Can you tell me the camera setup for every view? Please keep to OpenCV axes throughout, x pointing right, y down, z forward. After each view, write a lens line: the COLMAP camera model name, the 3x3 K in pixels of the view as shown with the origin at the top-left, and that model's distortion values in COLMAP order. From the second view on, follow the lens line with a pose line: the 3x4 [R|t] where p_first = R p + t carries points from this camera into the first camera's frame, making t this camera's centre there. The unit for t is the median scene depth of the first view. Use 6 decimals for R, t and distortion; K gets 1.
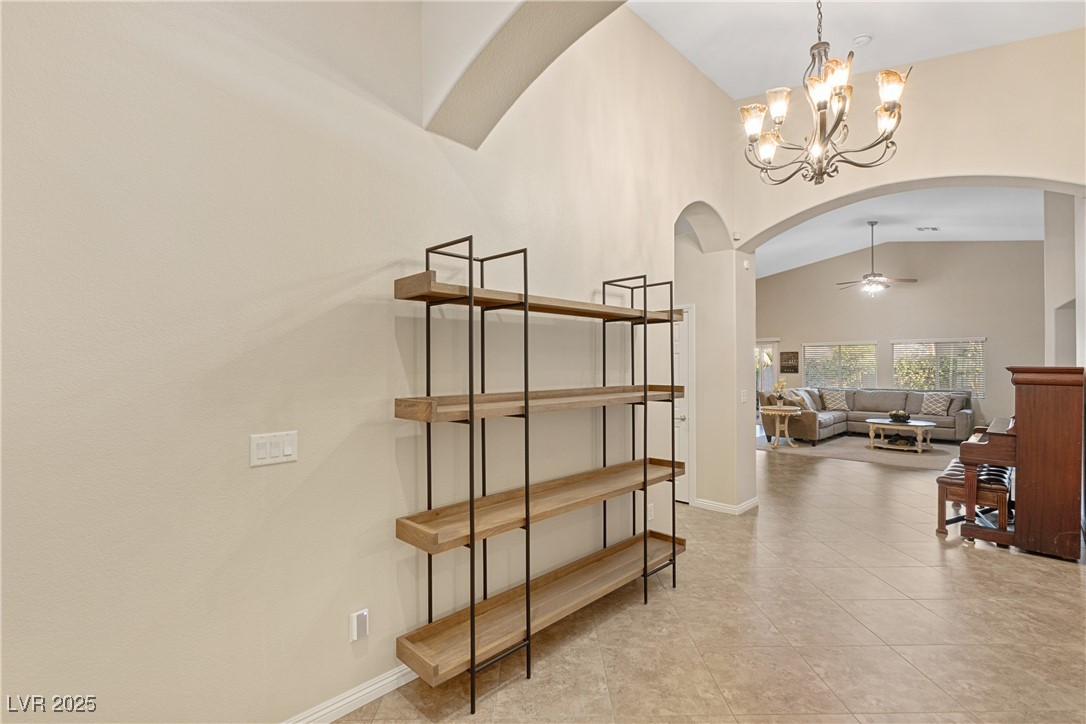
lens RADIAL K [[507.3, 0, 541.3], [0, 507.3, 361.5], [0, 0, 1]] dist [0.005581, -0.002195]
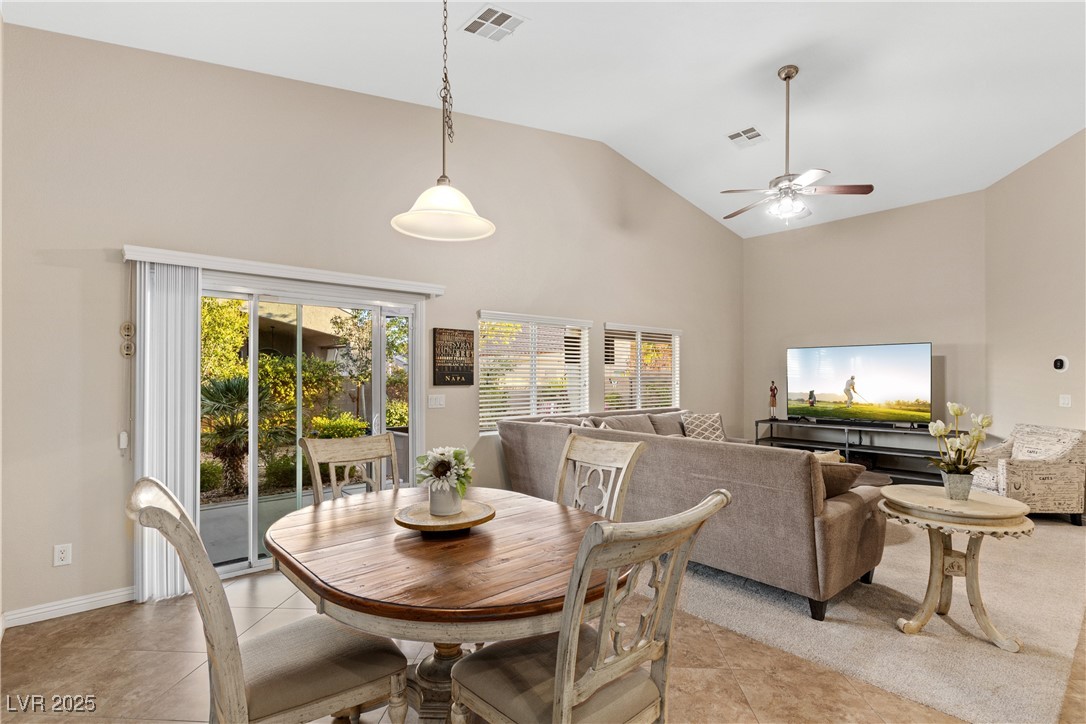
lens RADIAL K [[507.3, 0, 556.4], [0, 507.3, 374.2], [0, 0, 1]] dist [0.005581, -0.002195]
pose [[0.072674, 0.005543, 0.997340, 0.144987], [-0.012572, 0.999910, -0.004641, 0.018931], [-0.997276, -0.012202, 0.072737, 1.120739]]
